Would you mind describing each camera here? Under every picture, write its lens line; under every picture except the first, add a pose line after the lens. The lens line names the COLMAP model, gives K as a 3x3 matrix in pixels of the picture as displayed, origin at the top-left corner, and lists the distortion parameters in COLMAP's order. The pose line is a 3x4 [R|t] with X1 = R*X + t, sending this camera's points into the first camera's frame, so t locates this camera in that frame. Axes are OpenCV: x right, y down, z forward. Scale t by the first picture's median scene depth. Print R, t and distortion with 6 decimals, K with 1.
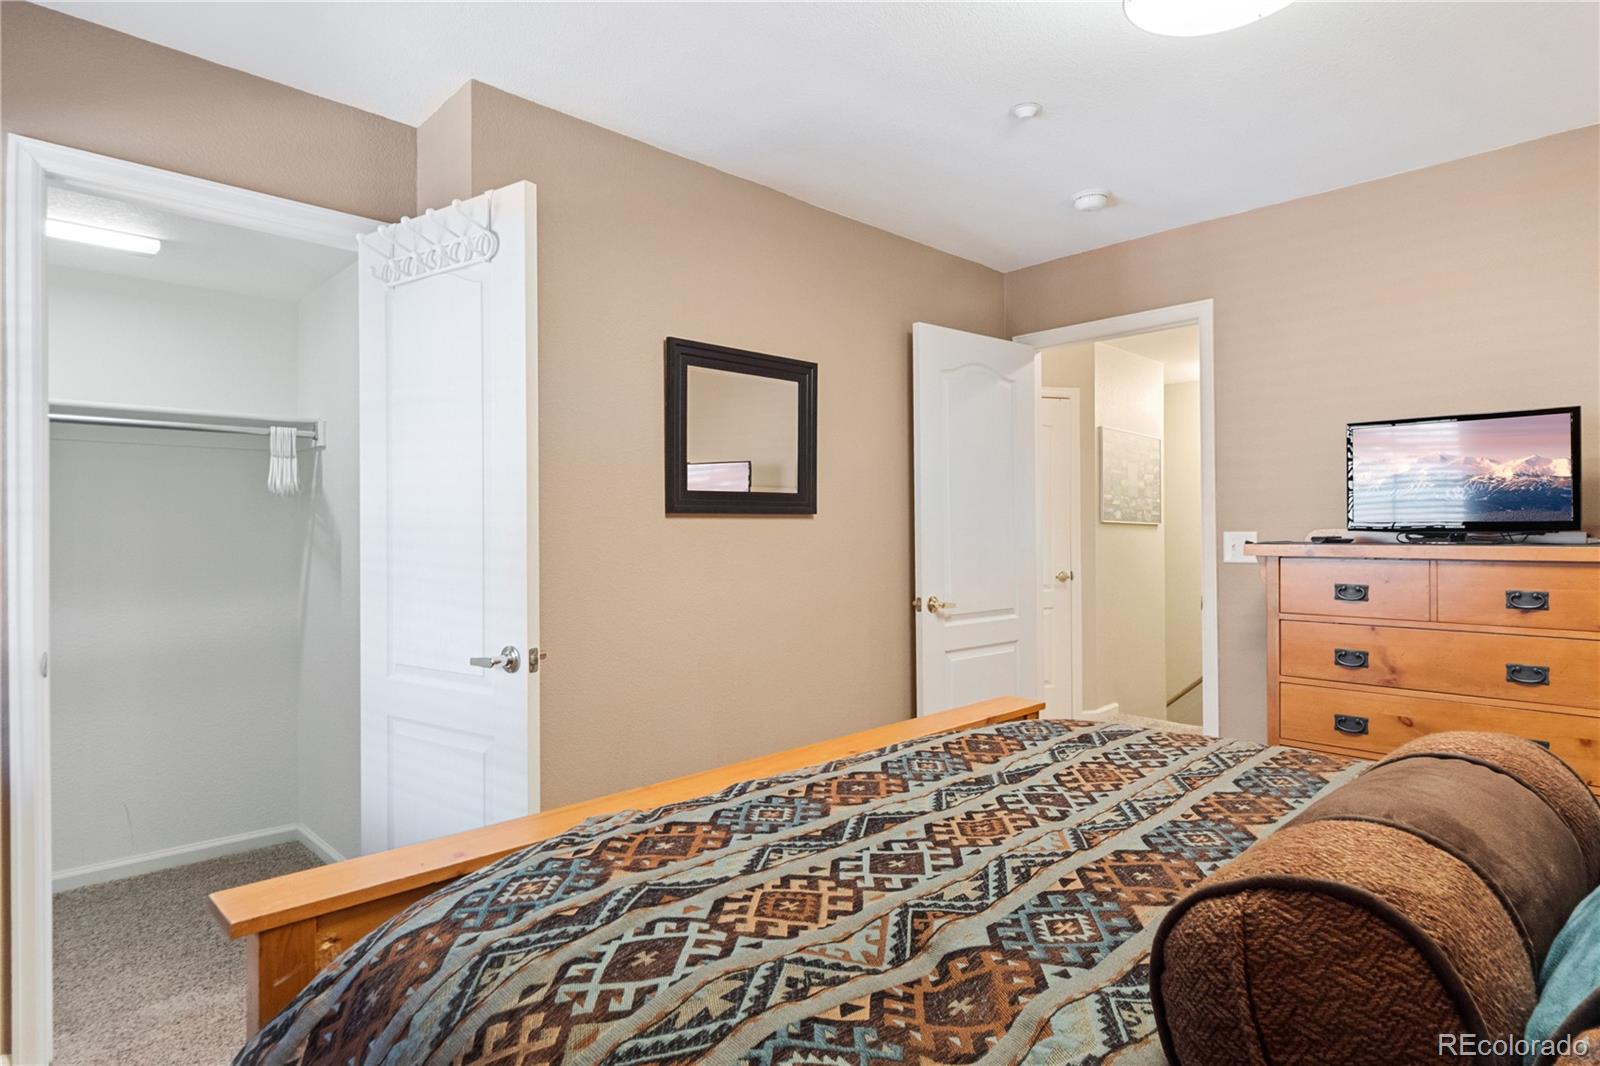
lens RADIAL K [[851.7, 0, 804.2], [0, 851.7, 528.2], [0, 0, 1]] dist [-0.000979, -0.006550]
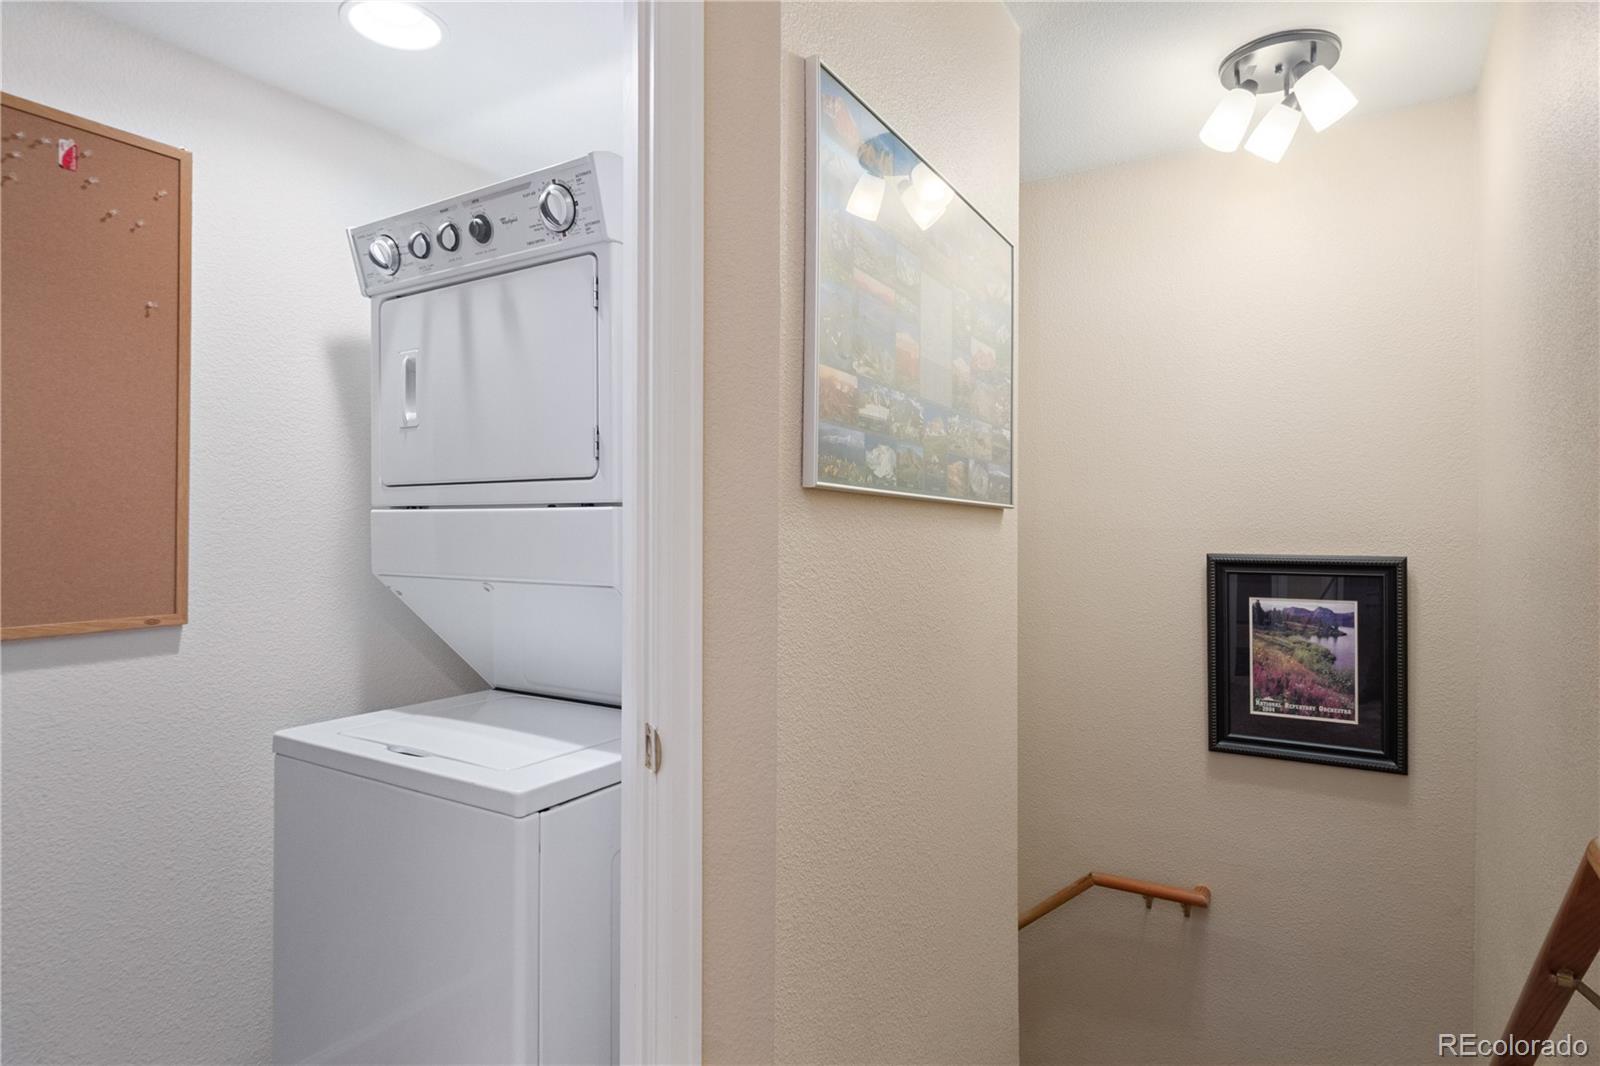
lens RADIAL K [[851.7, 0, 802.6], [0, 851.7, 526.0], [0, 0, 1]] dist [-0.000979, -0.006550]
pose [[0.969890, 0.004516, 0.243500, 0.277445], [-0.004630, 0.999989, -0.000103, 0.002175], [-0.243498, -0.001028, 0.969901, 0.742581]]
